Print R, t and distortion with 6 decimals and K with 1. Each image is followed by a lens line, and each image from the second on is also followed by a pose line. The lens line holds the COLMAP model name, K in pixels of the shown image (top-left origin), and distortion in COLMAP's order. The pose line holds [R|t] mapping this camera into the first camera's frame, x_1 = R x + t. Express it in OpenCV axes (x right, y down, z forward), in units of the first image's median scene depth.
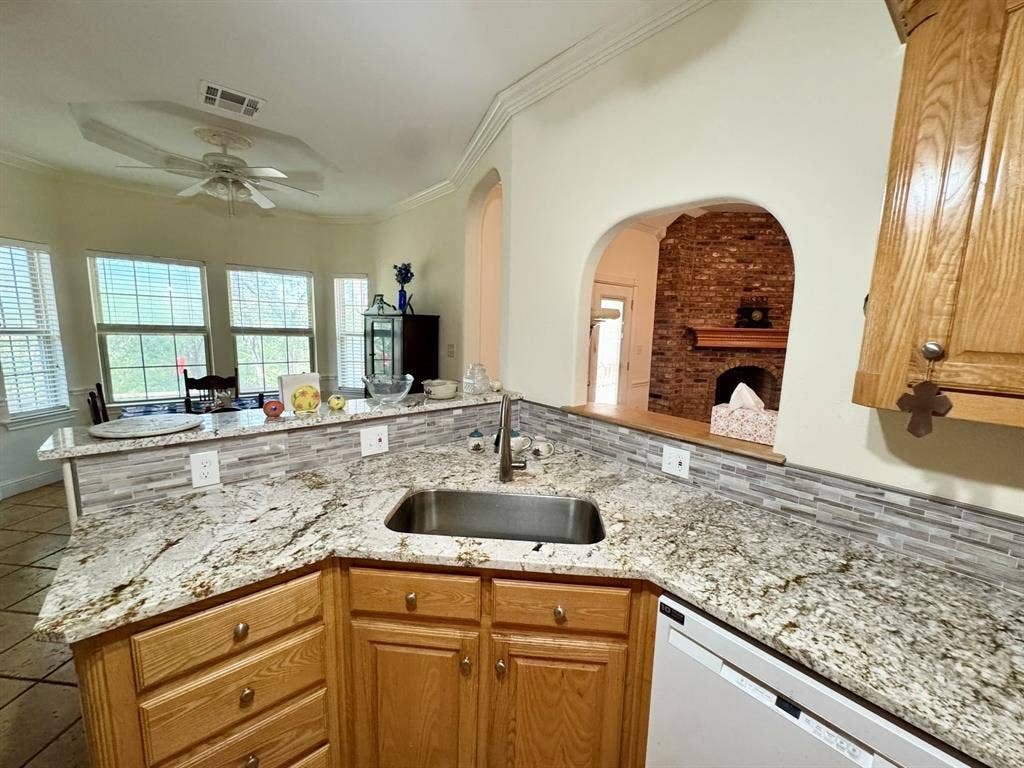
lens RADIAL K [[411.2, 0, 513.6], [0, 411.2, 383.5], [0, 0, 1]] dist [-0.004377, 0.000365]
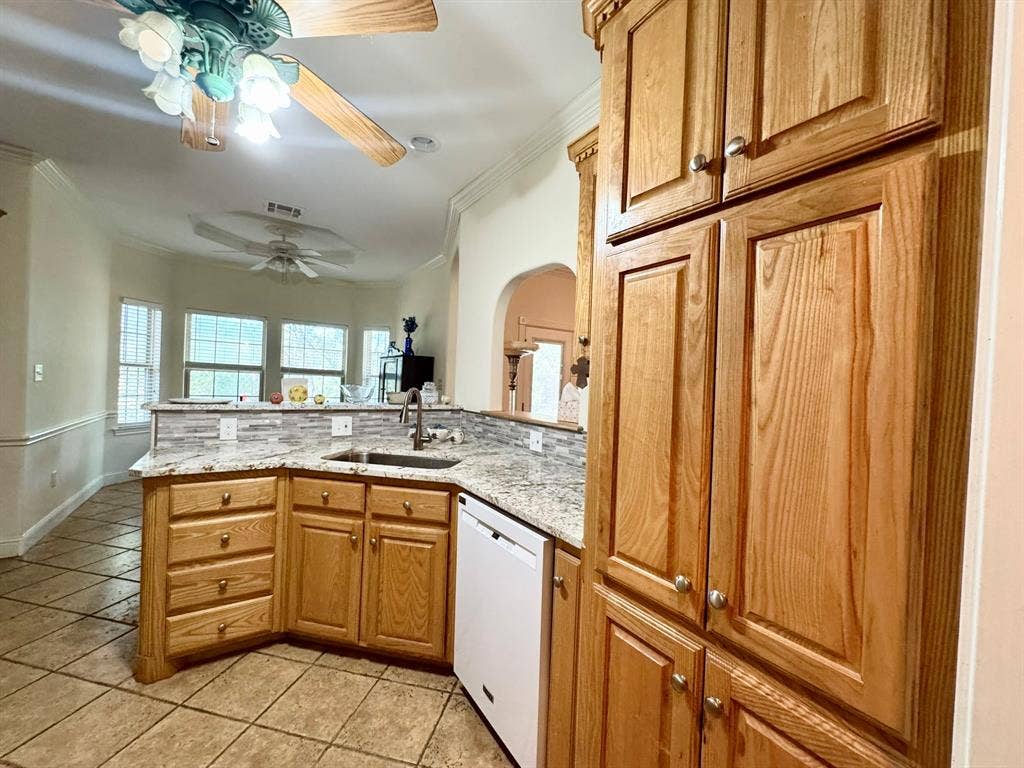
lens RADIAL K [[411.2, 0, 513.5], [0, 411.2, 383.6], [0, 0, 1]] dist [-0.004377, 0.000365]
pose [[0.992777, 0.013214, -0.119241, 0.543797], [-0.030492, 0.989069, -0.144263, 0.225681], [0.116031, 0.146857, 0.982329, -0.475877]]
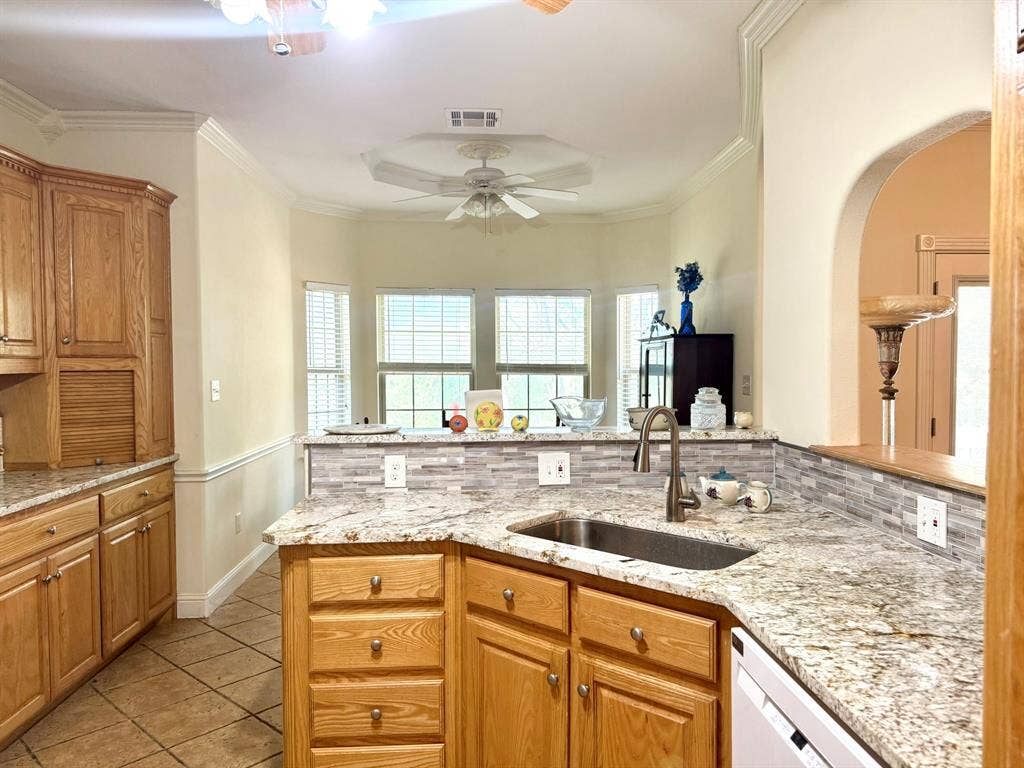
lens RADIAL K [[719.9, 0, 514.2], [0, 719.9, 385.3], [0, 0, 1]] dist [0.056392, -0.052865]
pose [[0.796793, -0.012738, -0.604118, 0.632700], [-0.062694, 0.992639, -0.103619, 0.157293], [0.600992, 0.120437, 0.790129, -0.328997]]
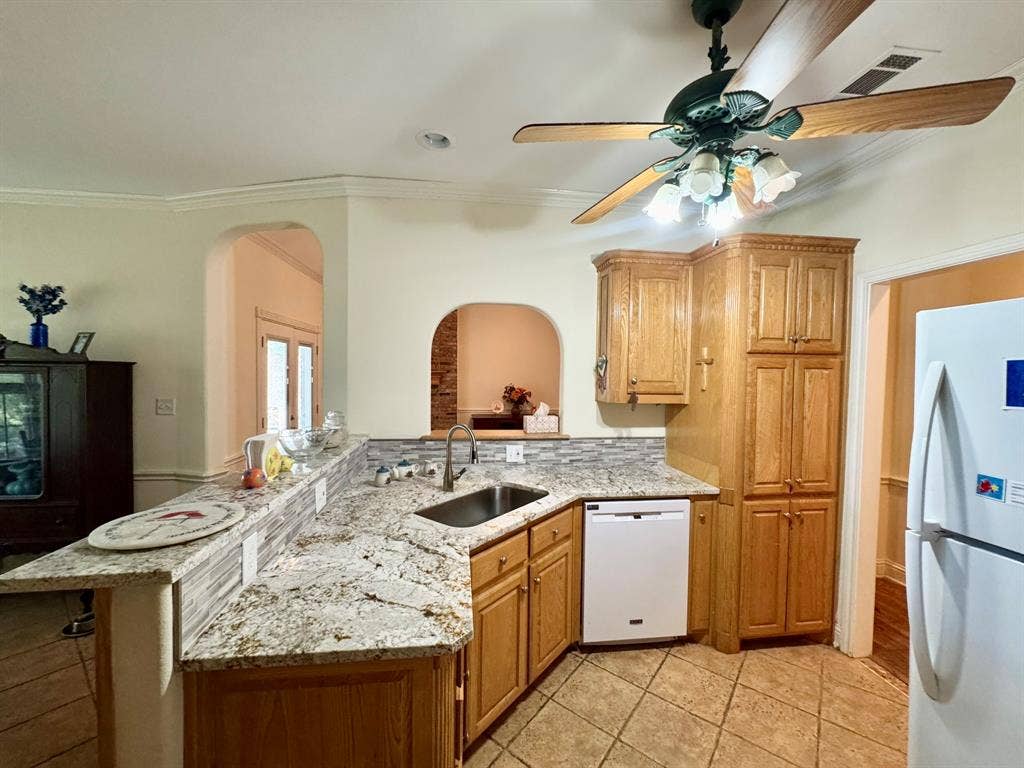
lens RADIAL K [[411.2, 0, 513.7], [0, 411.2, 383.4], [0, 0, 1]] dist [-0.004377, 0.000365]
pose [[0.547872, -0.043553, 0.835428, -1.110596], [0.124952, 0.991702, -0.030243, -0.047107], [-0.827178, 0.120958, 0.548768, 0.060816]]
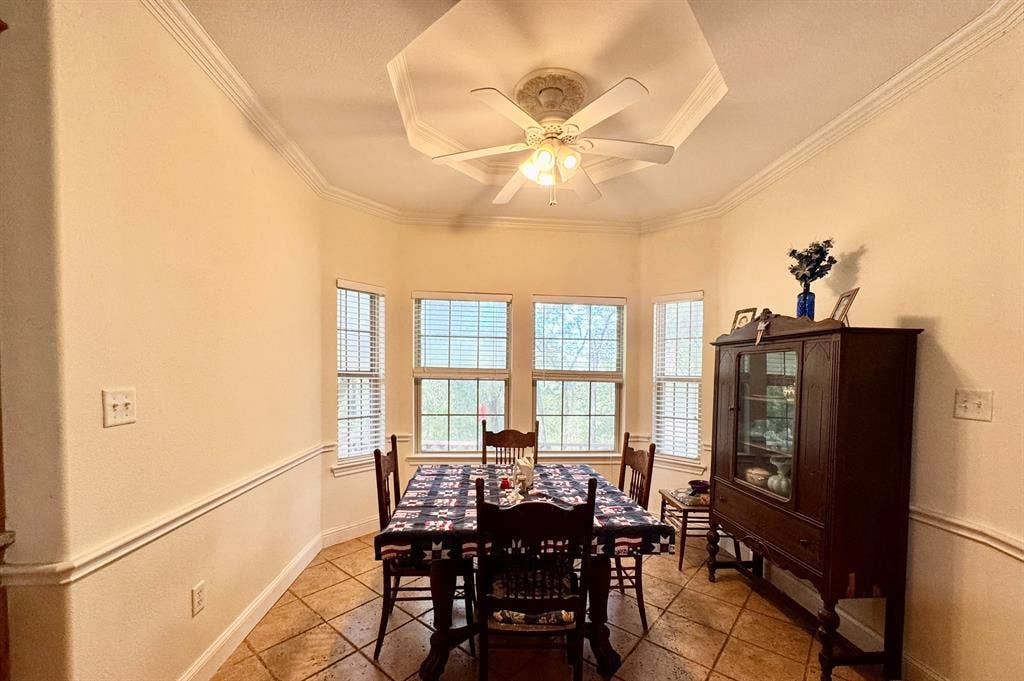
lens RADIAL K [[411.0, 0, 513.0], [0, 411.0, 383.6], [0, 0, 1]] dist [-0.000892, 0.000170]
pose [[0.818750, -0.004564, -0.574132, -0.757893], [-0.070659, 0.991566, -0.108646, -0.056314], [0.569786, 0.129522, 0.811522, 0.959093]]
